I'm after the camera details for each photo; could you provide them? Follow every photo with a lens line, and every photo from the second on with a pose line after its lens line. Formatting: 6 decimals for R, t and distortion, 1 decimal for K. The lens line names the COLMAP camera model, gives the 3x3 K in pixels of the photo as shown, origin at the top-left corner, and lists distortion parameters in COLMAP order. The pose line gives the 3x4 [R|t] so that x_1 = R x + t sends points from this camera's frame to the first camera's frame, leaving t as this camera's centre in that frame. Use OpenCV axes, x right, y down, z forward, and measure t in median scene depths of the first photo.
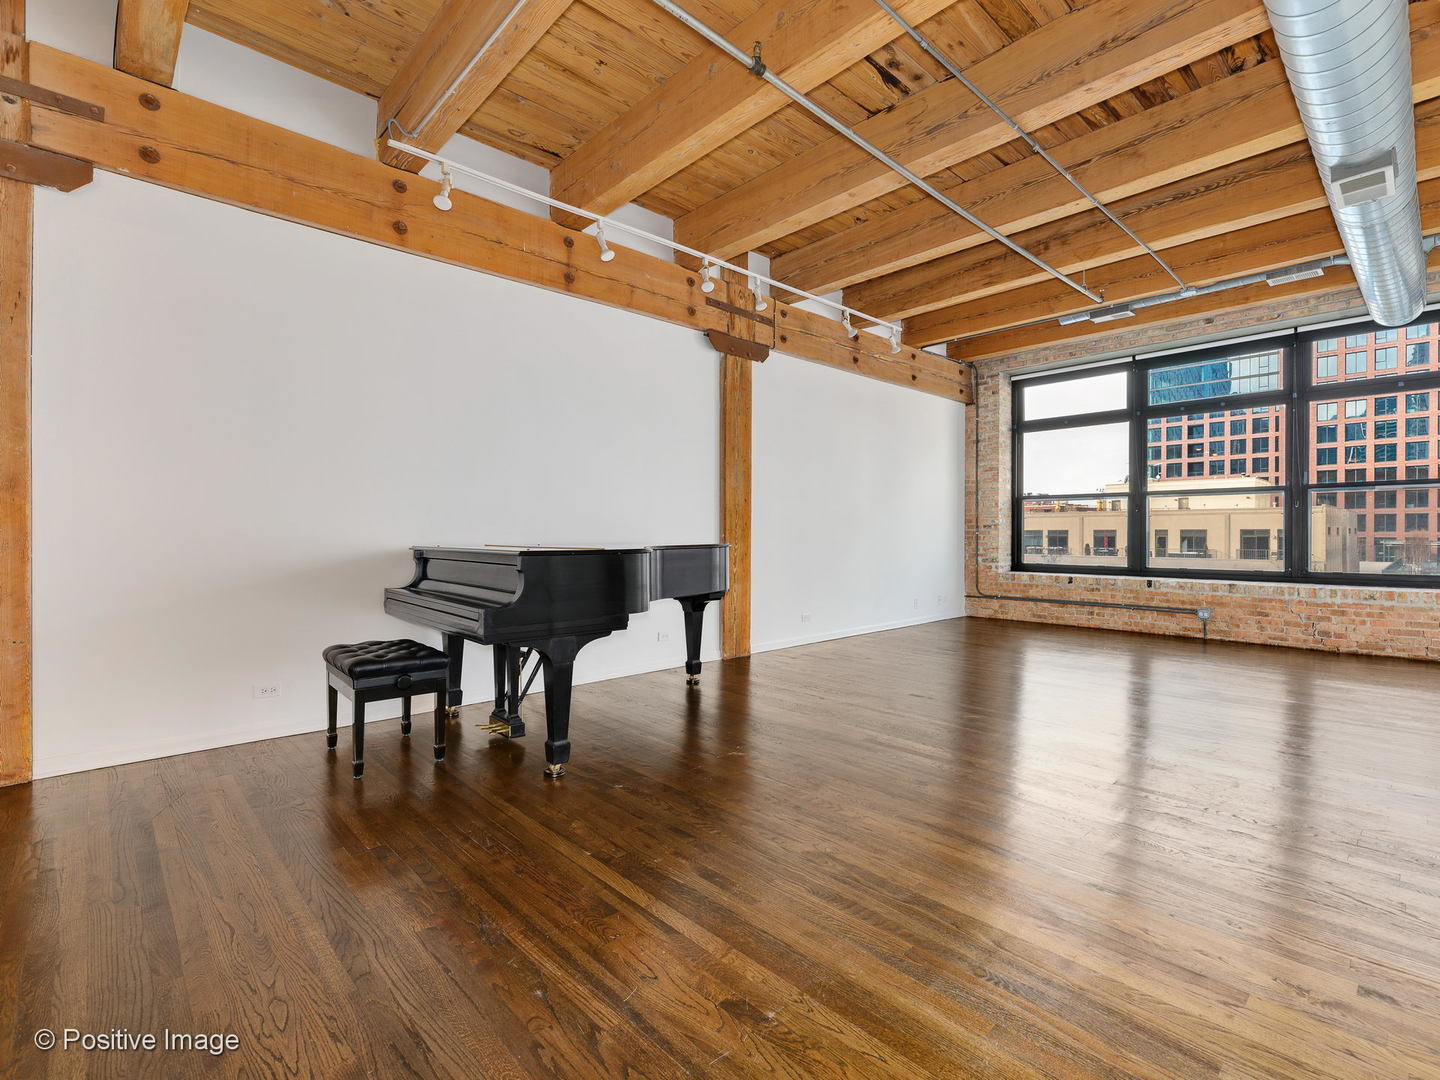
lens RADIAL K [[688.0, 0, 720.0], [0, 688.0, 540.0], [0, 0, 1]] dist [0.000960, -0.000311]
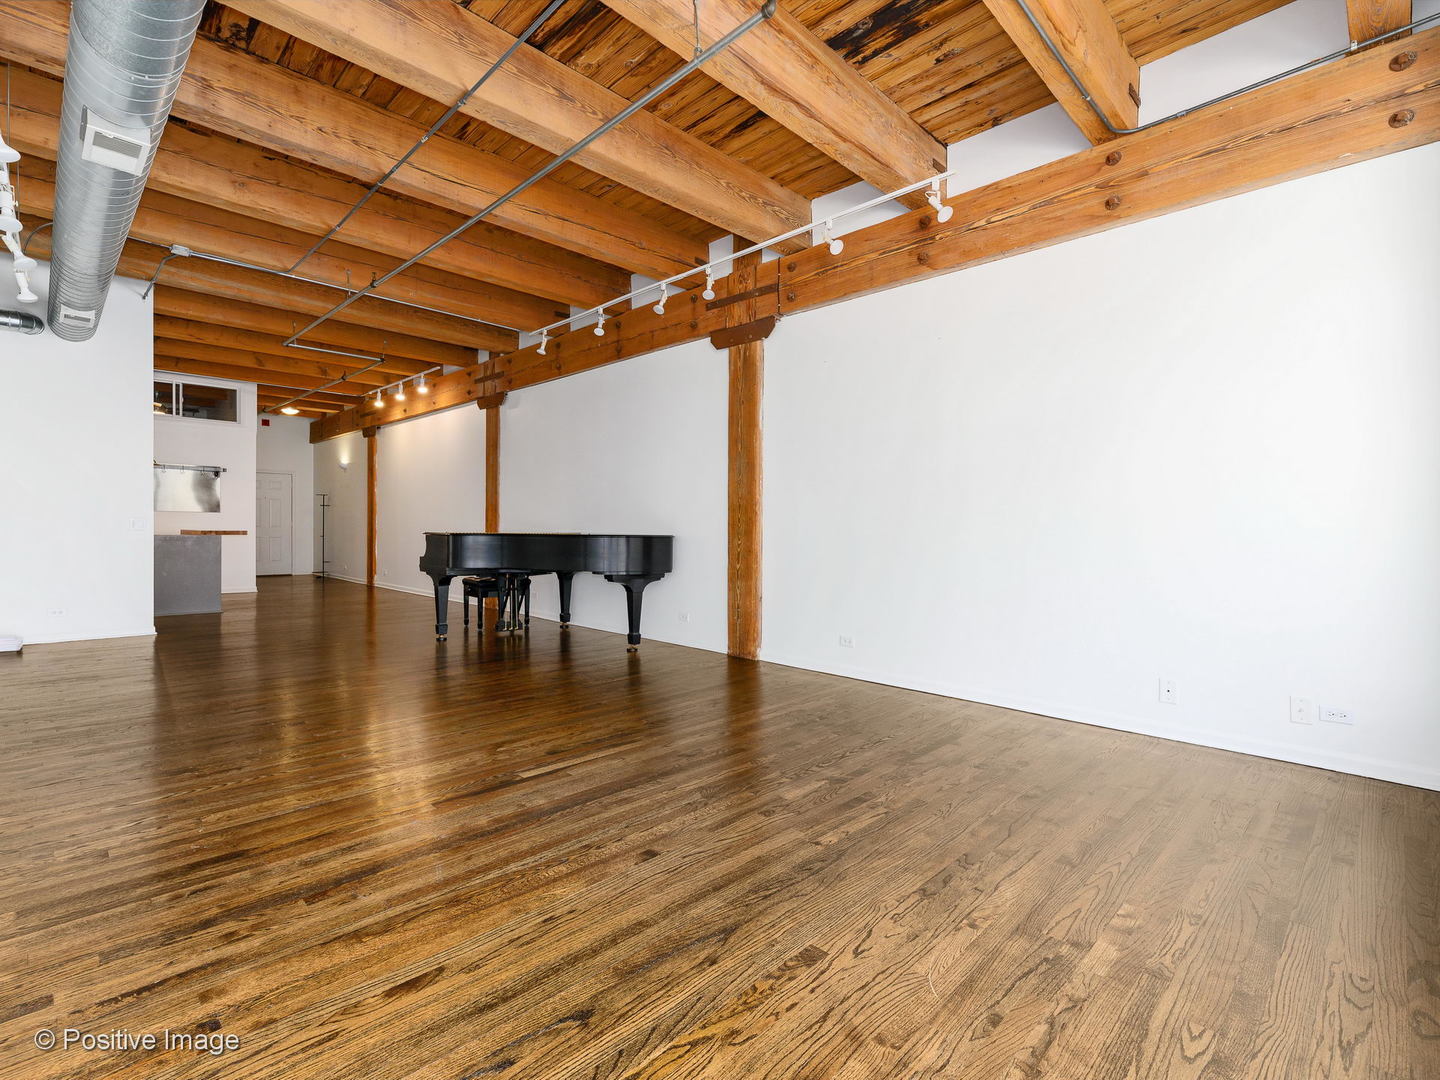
lens RADIAL K [[710.2, 0, 720.0], [0, 710.2, 540.0], [0, 0, 1]] dist [-0.000955, -0.000586]
pose [[0.000219, 0.019279, -0.999814, 0.776995], [-0.021917, 0.999574, 0.019270, -0.009065], [0.999760, 0.021909, 0.000641, 0.740786]]
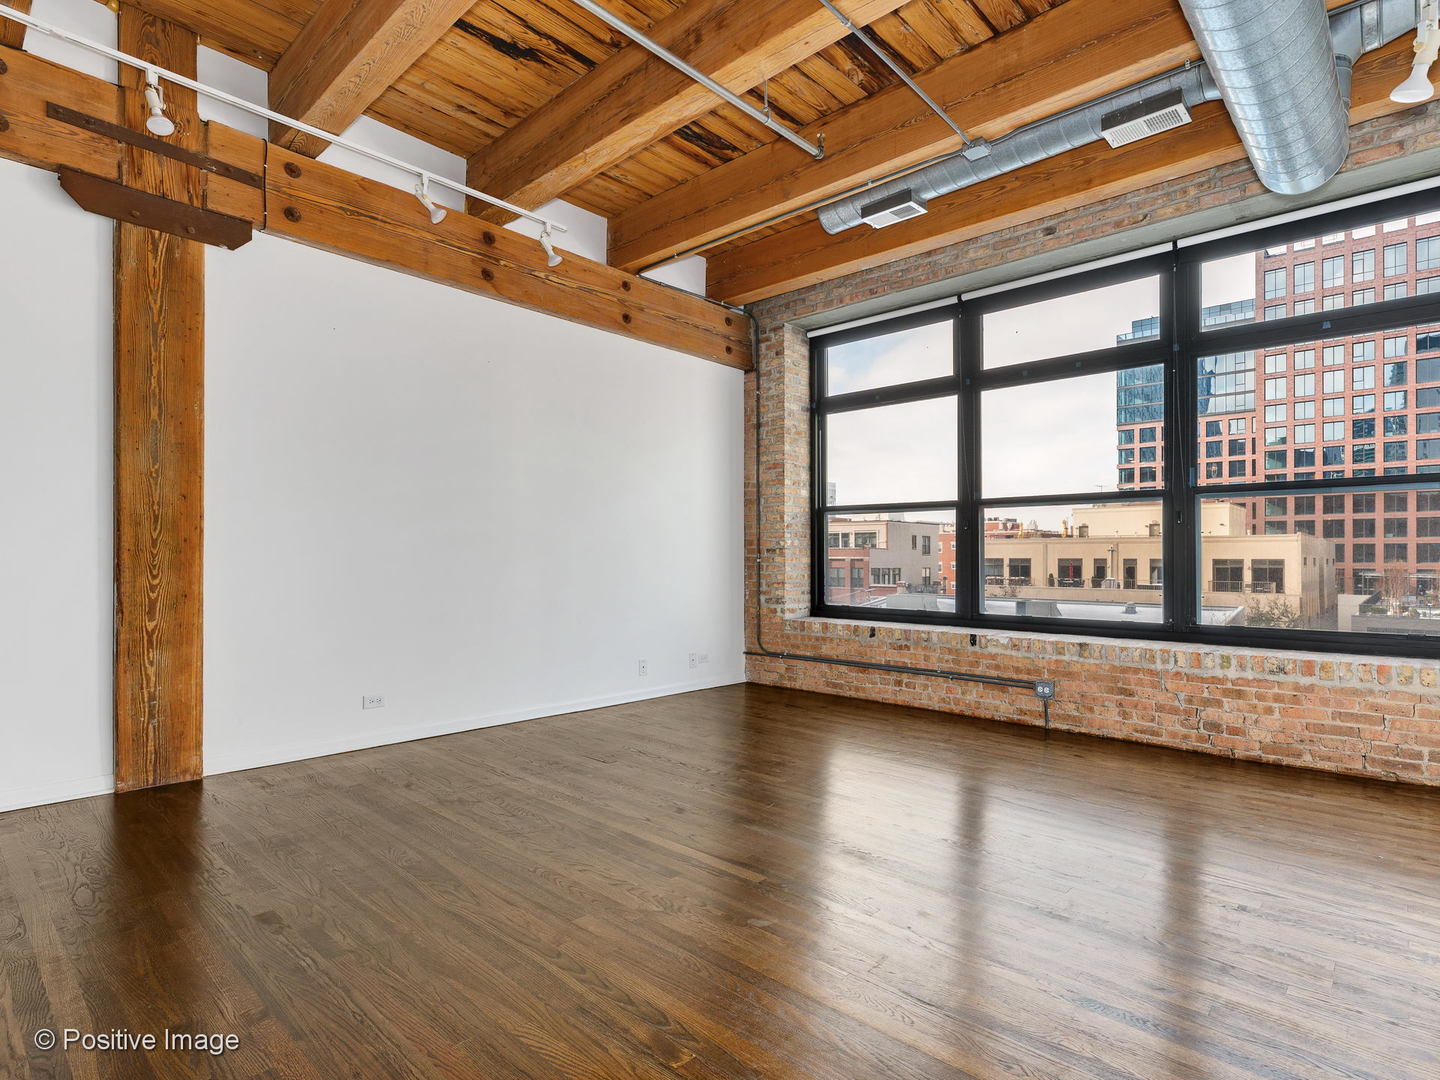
lens RADIAL K [[760.2, 0, 719.5], [0, 760.2, 556.0], [0, 0, 1]] dist [-0.001221, 0.000385]
pose [[0.998021, 0.007501, 0.062435, 0.327821], [-0.006597, 0.999870, -0.014682, -0.003400], [-0.062537, 0.014241, 0.997941, 0.288213]]
